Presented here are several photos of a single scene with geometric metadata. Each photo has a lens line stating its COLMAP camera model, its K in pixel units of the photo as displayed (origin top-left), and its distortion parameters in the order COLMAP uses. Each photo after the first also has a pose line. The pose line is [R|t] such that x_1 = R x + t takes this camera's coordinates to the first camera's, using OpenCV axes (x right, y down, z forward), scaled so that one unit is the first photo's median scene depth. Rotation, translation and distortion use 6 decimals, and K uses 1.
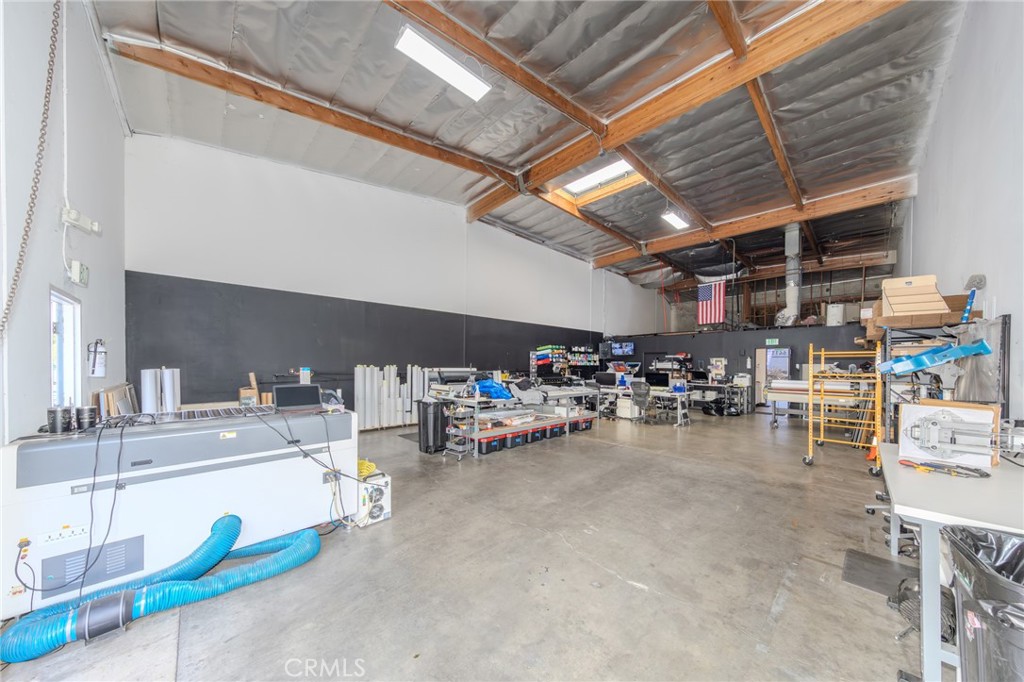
lens RADIAL K [[326.1, 0, 511.8], [0, 326.1, 361.9], [0, 0, 1]] dist [0.009157, -0.000021]
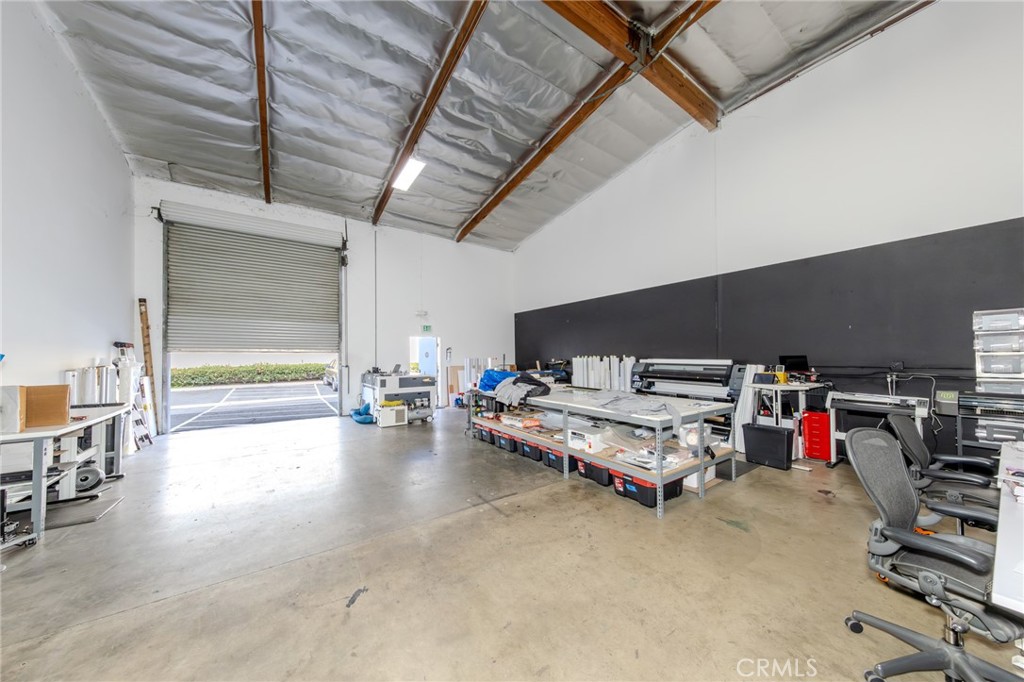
lens RADIAL K [[326.1, 0, 515.8], [0, 326.1, 349.9], [0, 0, 1]] dist [0.009157, -0.000021]
pose [[-0.154174, -0.023259, -0.987770, 0.548903], [0.009214, 0.999646, -0.024977, 0.011664], [0.988001, -0.012952, -0.153905, 0.729804]]
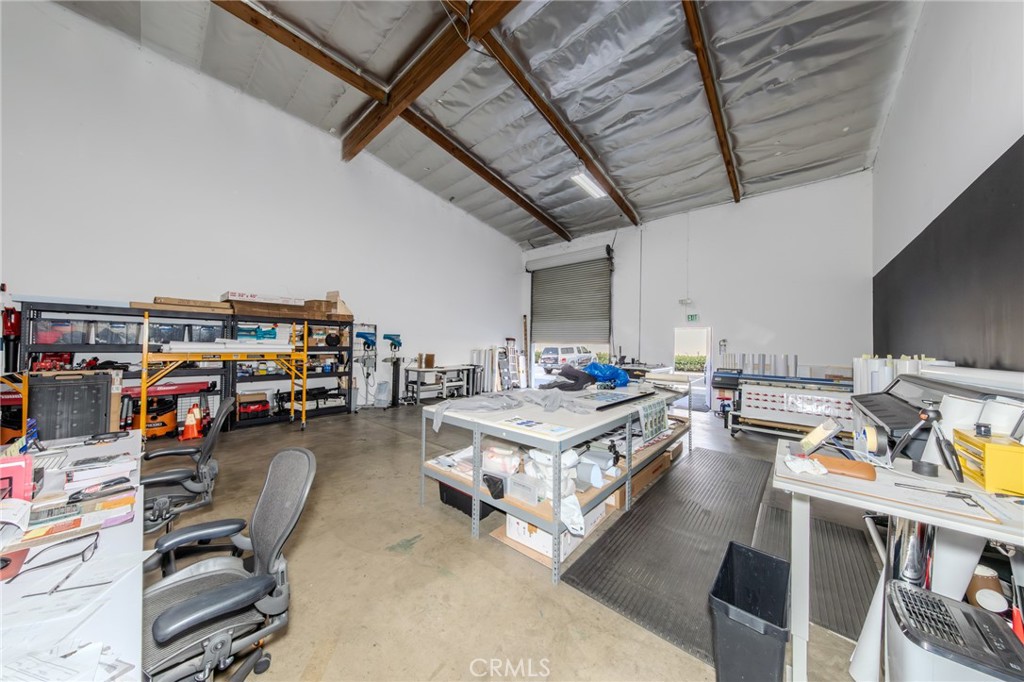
lens RADIAL K [[326.1, 0, 512.2], [0, 326.1, 341.8], [0, 0, 1]] dist [0.009157, -0.000021]
pose [[-0.995490, -0.028461, -0.090498, 0.207093], [-0.027103, 0.999501, -0.016199, 0.009834], [0.090914, -0.013673, -0.995765, 1.094858]]
